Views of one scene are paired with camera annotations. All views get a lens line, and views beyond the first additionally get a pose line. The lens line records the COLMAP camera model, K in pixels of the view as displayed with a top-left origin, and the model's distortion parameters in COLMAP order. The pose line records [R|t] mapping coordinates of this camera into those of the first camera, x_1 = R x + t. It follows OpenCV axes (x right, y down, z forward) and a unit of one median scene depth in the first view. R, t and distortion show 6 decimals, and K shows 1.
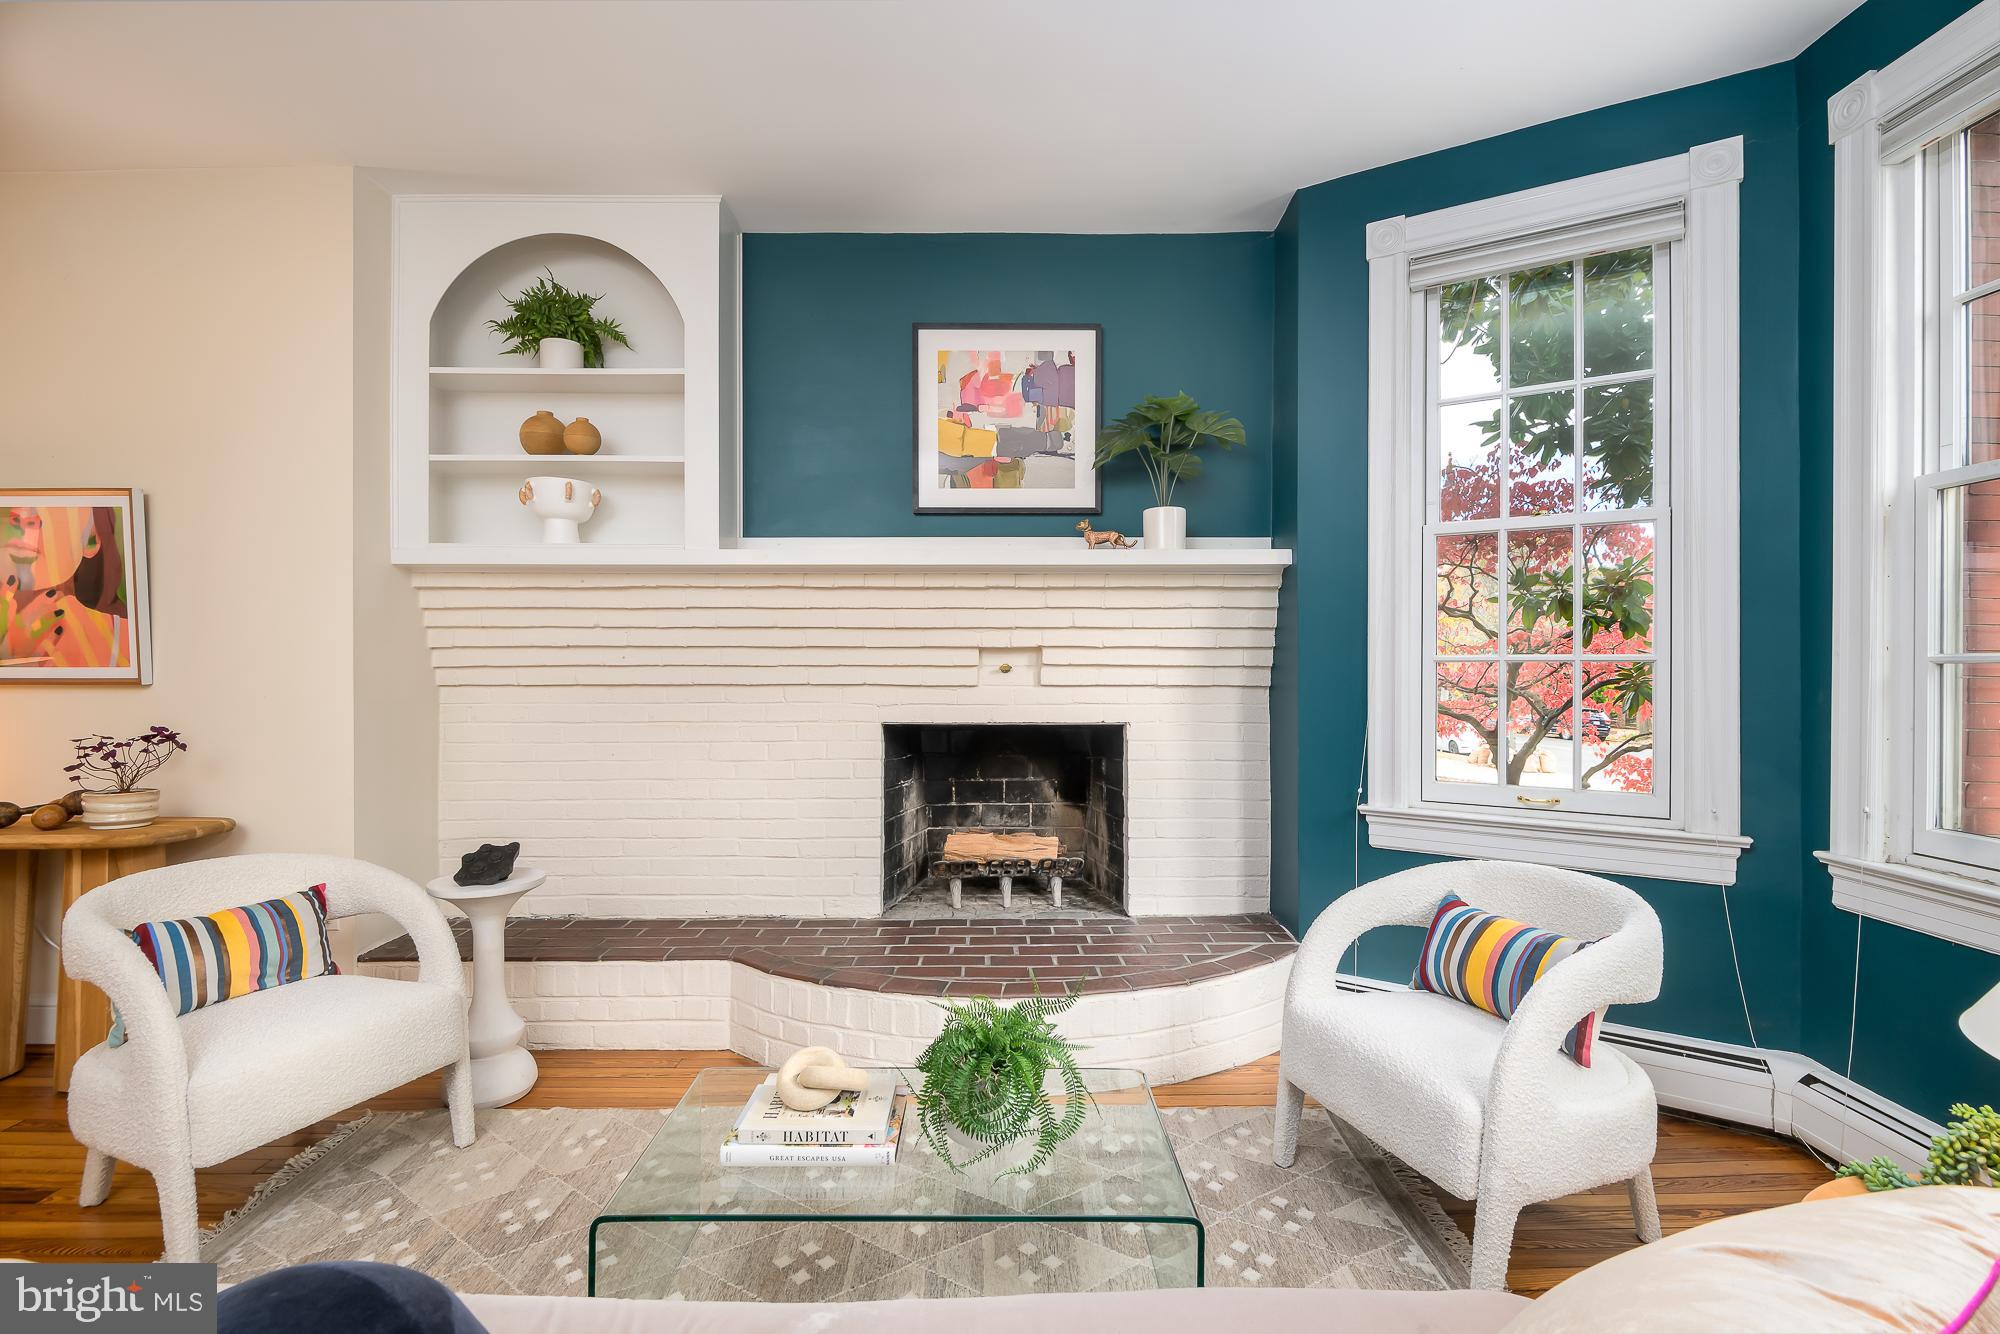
lens RADIAL K [[921.7, 0, 1021.9], [0, 921.7, 668.8], [0, 0, 1]] dist [0.003015, -0.005642]
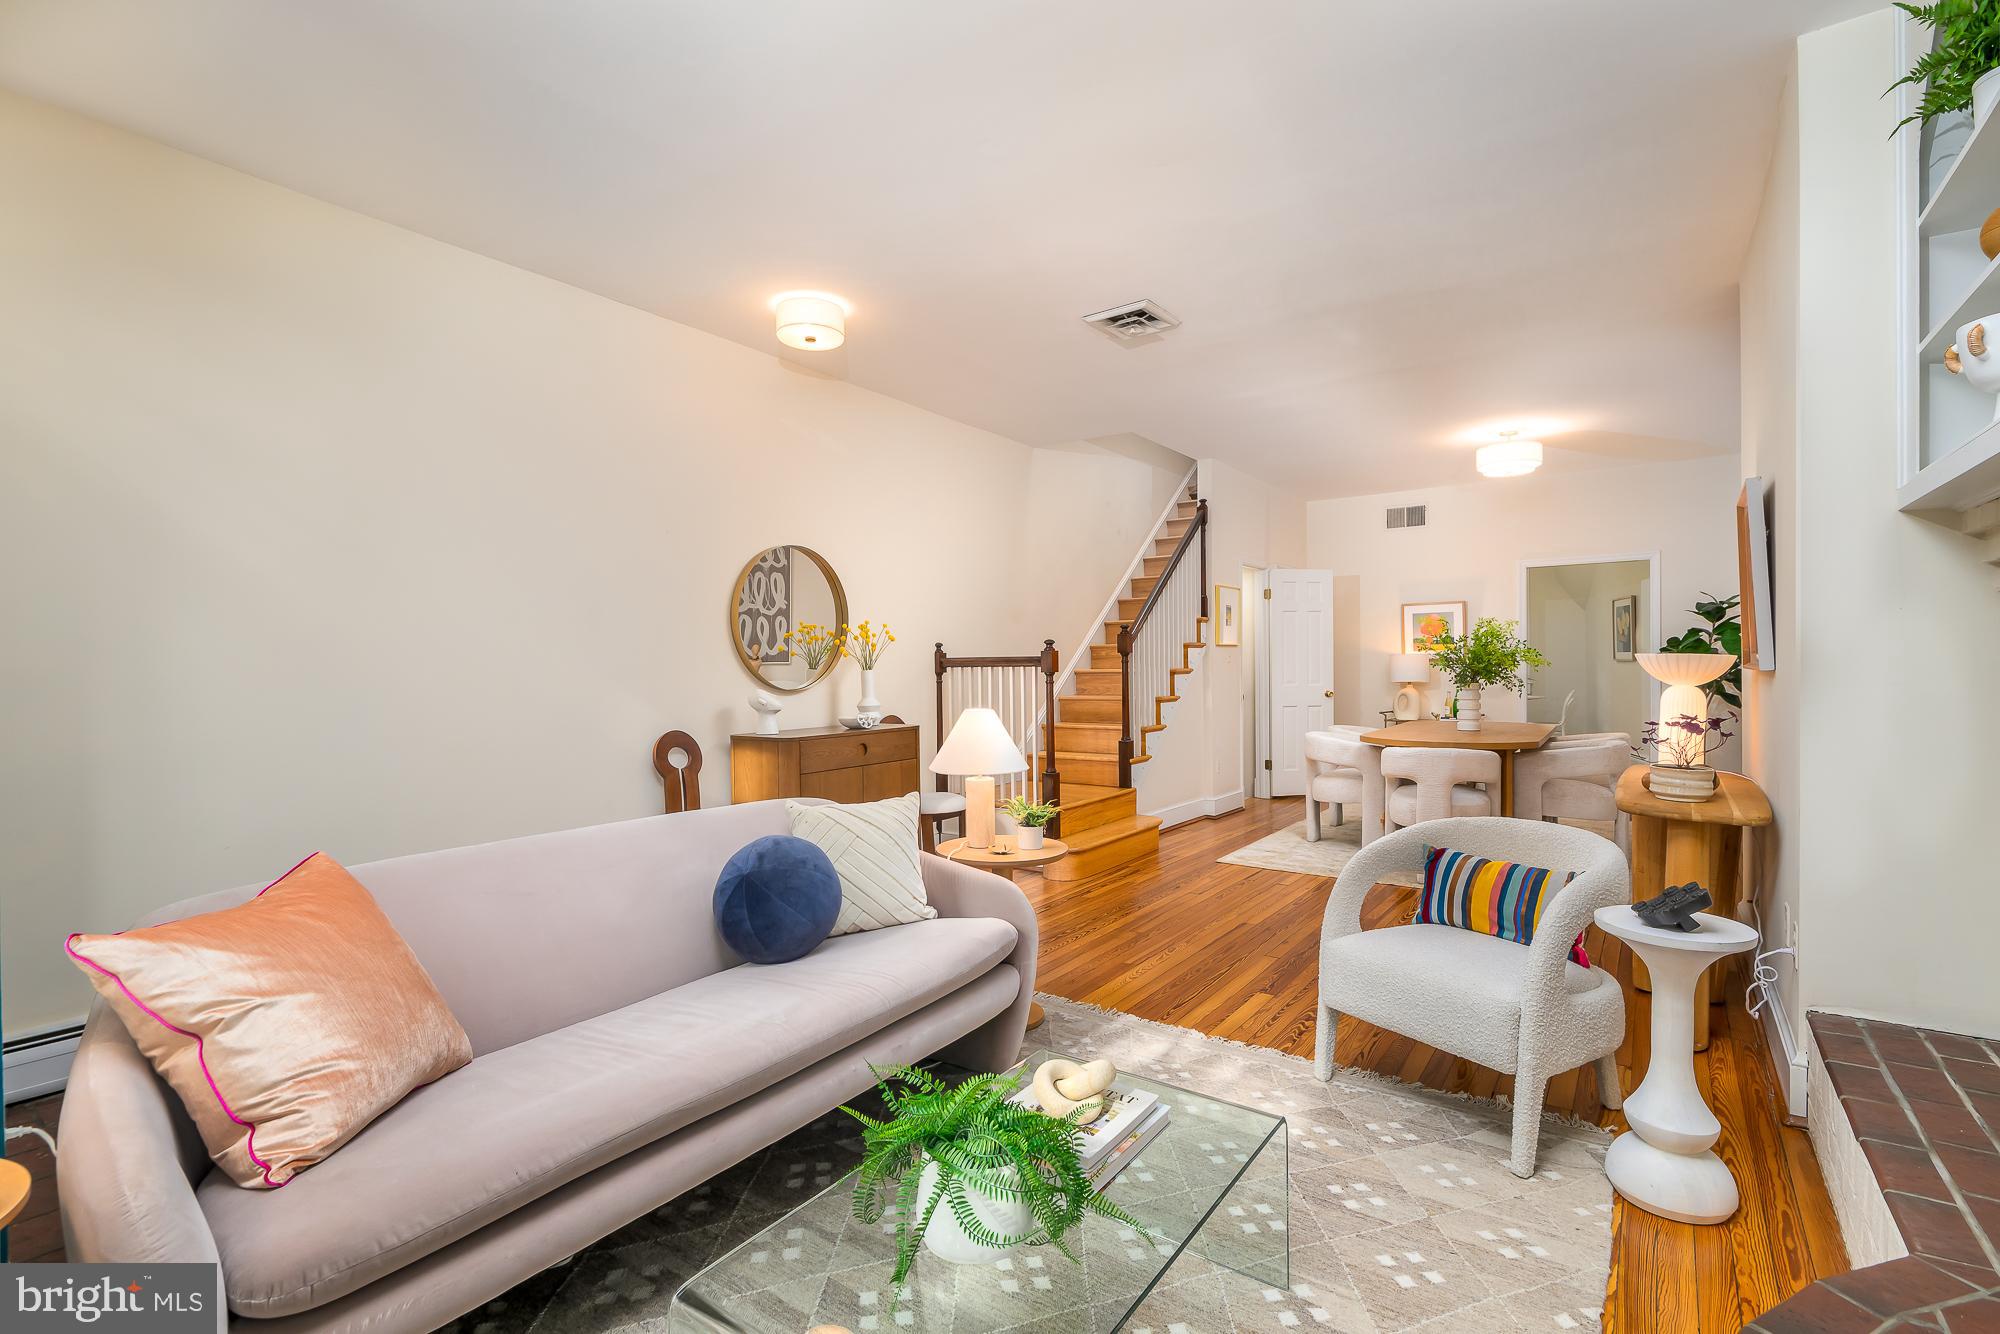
lens RADIAL K [[921.7, 0, 1012.3], [0, 921.7, 668.0], [0, 0, 1]] dist [0.003015, -0.005642]
pose [[-0.595795, 0.007925, -0.803098, 0.320197], [0.001203, 0.999959, 0.008975, 0.001715], [0.803136, 0.004381, -0.595780, 0.841544]]
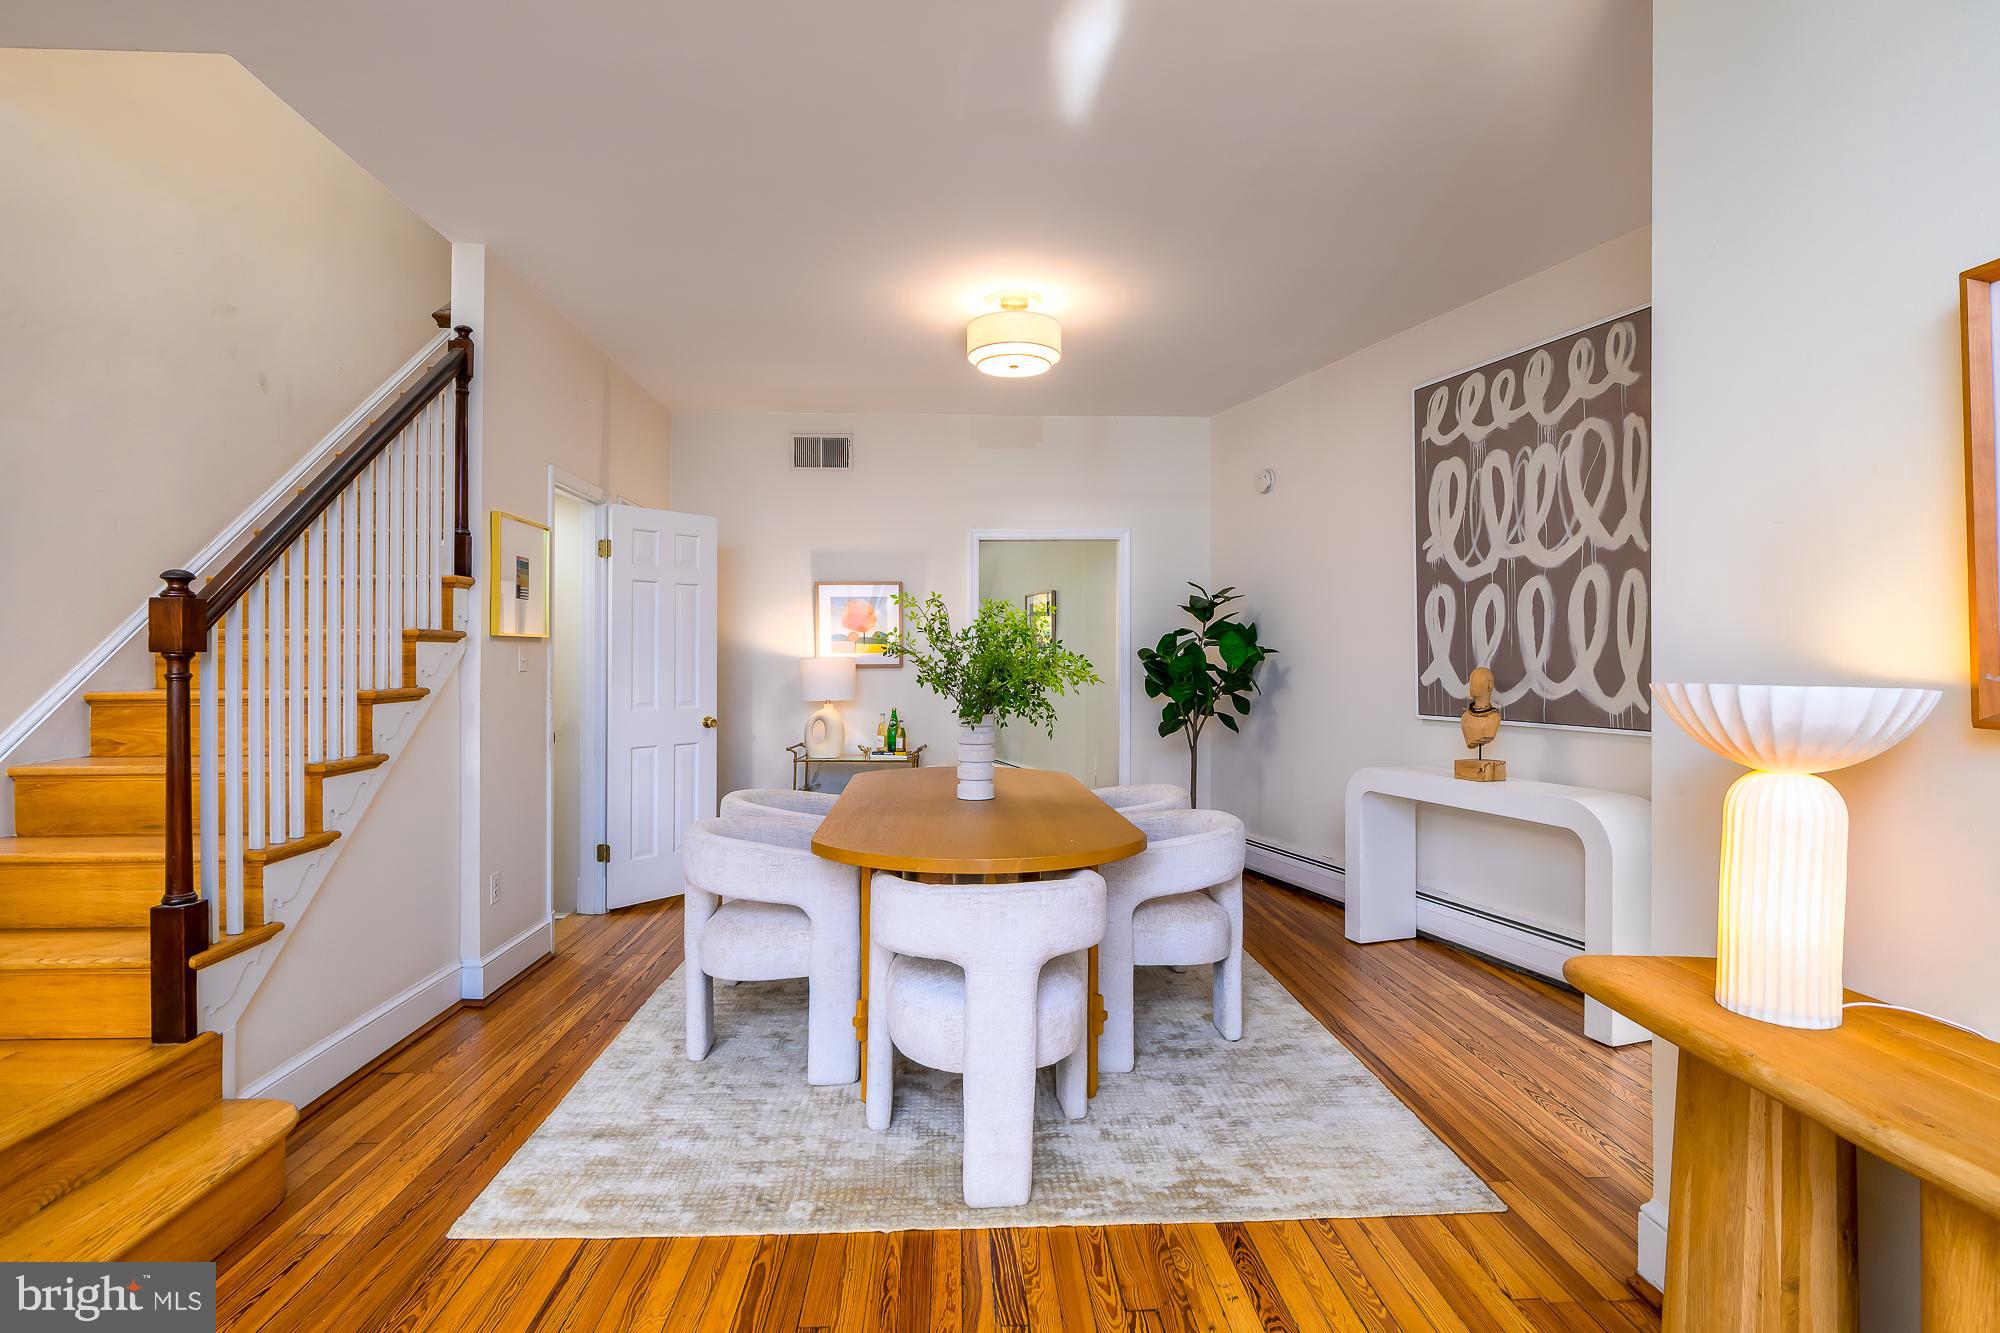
lens RADIAL K [[951.4, 0, 999.2], [0, 951.4, 655.2], [0, 0, 1]] dist [0.000928, -0.000552]
pose [[0.025995, -0.002733, -0.999658, -0.649026], [-0.010291, 0.999943, -0.003002, -0.014488], [0.999609, 0.010366, 0.025965, 0.467614]]
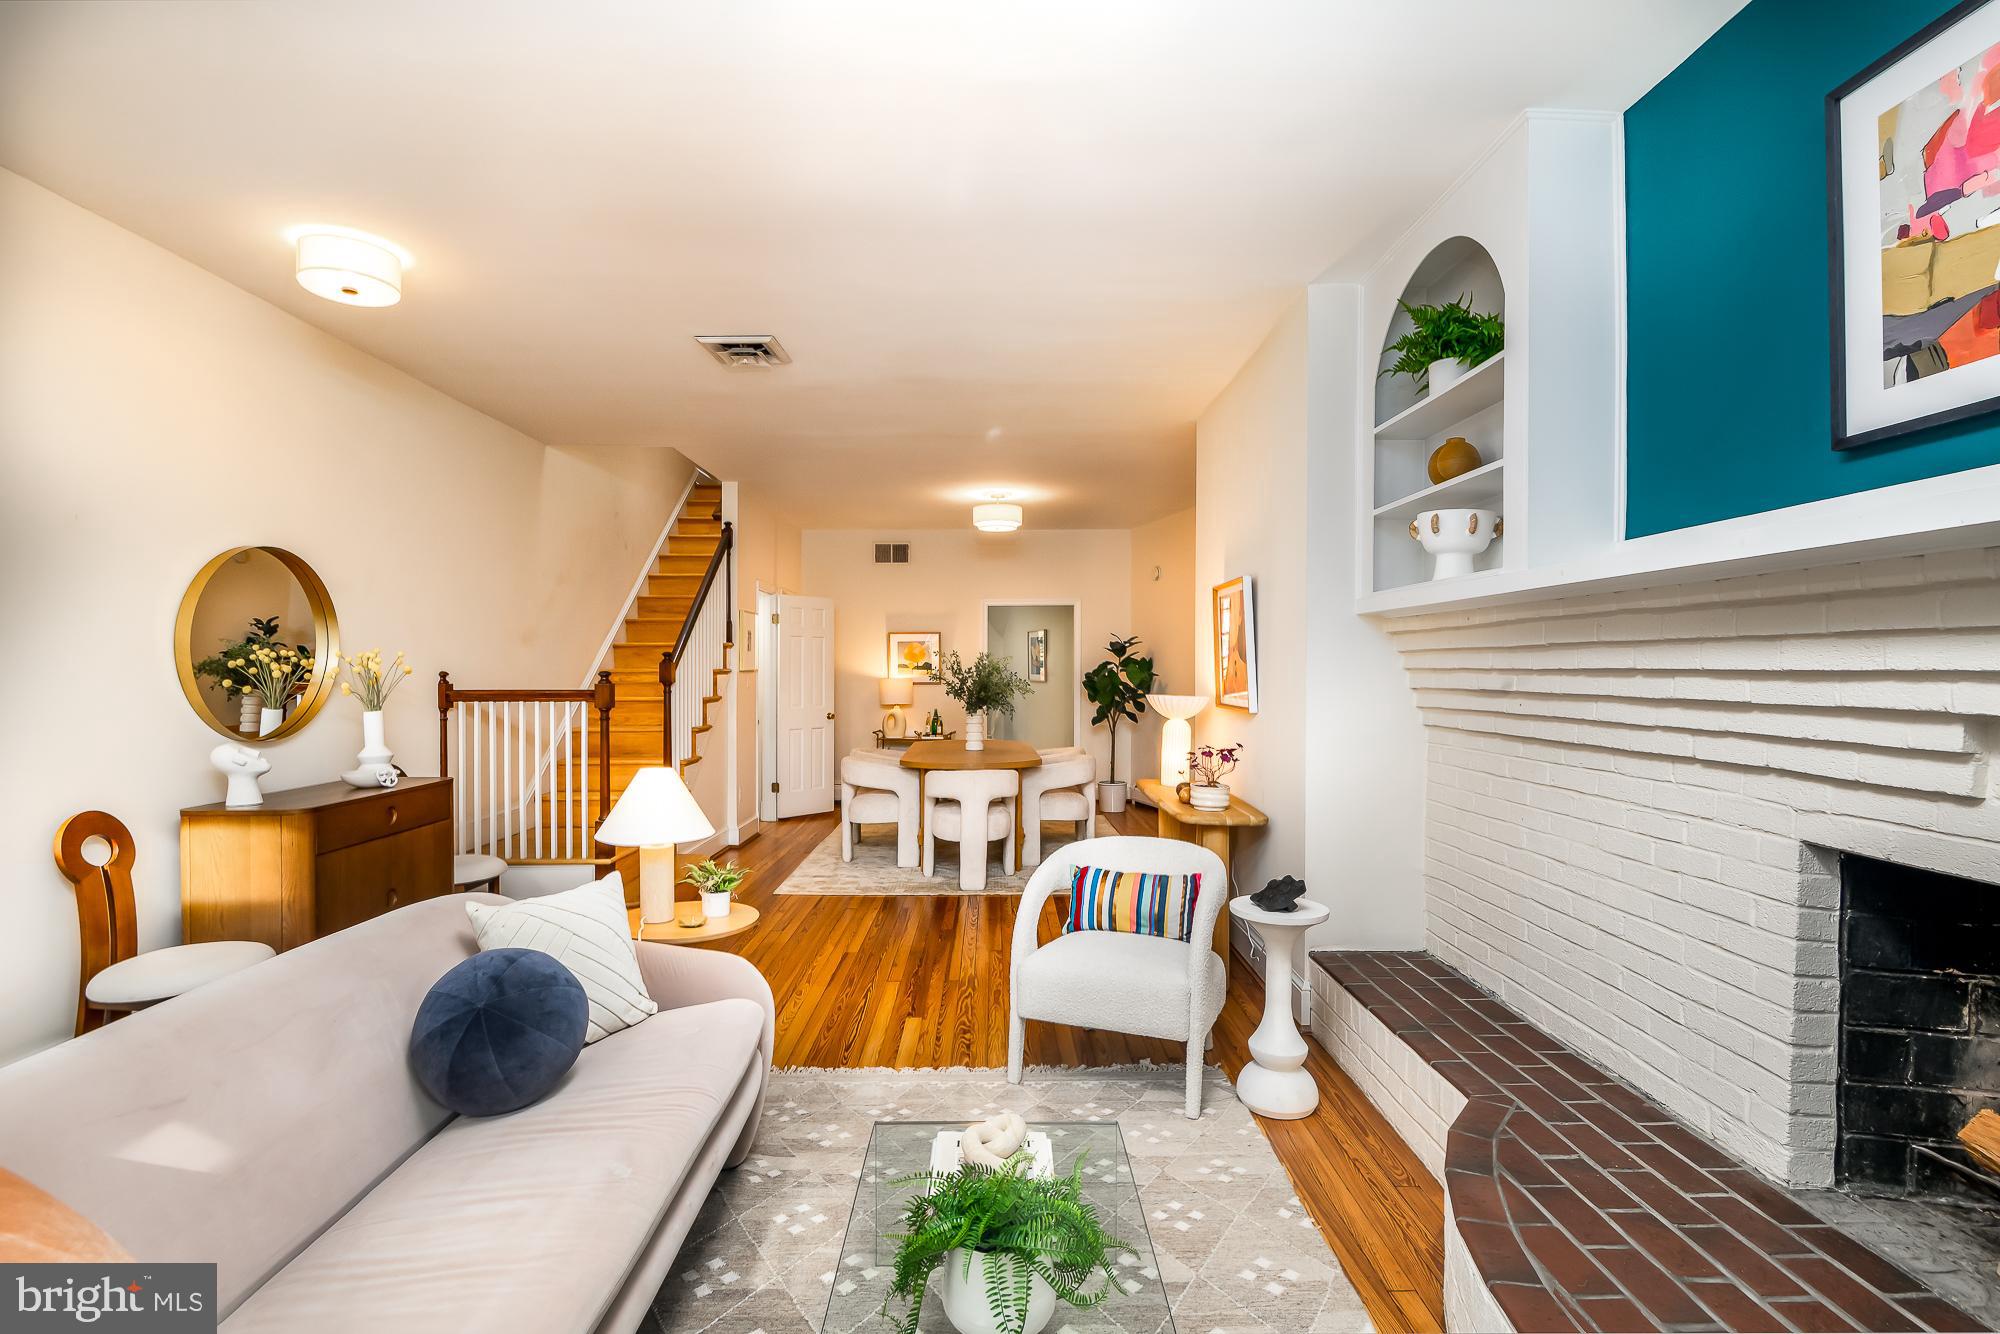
lens RADIAL K [[927.0, 0, 1006.1], [0, 927.0, 669.8], [0, 0, 1]] dist [-0.005103, -0.001487]
pose [[-0.011669, 0.000757, -0.999932, 0.438538], [-0.008716, 0.999962, 0.000858, -0.044162], [0.999894, 0.008726, -0.011662, 0.568366]]
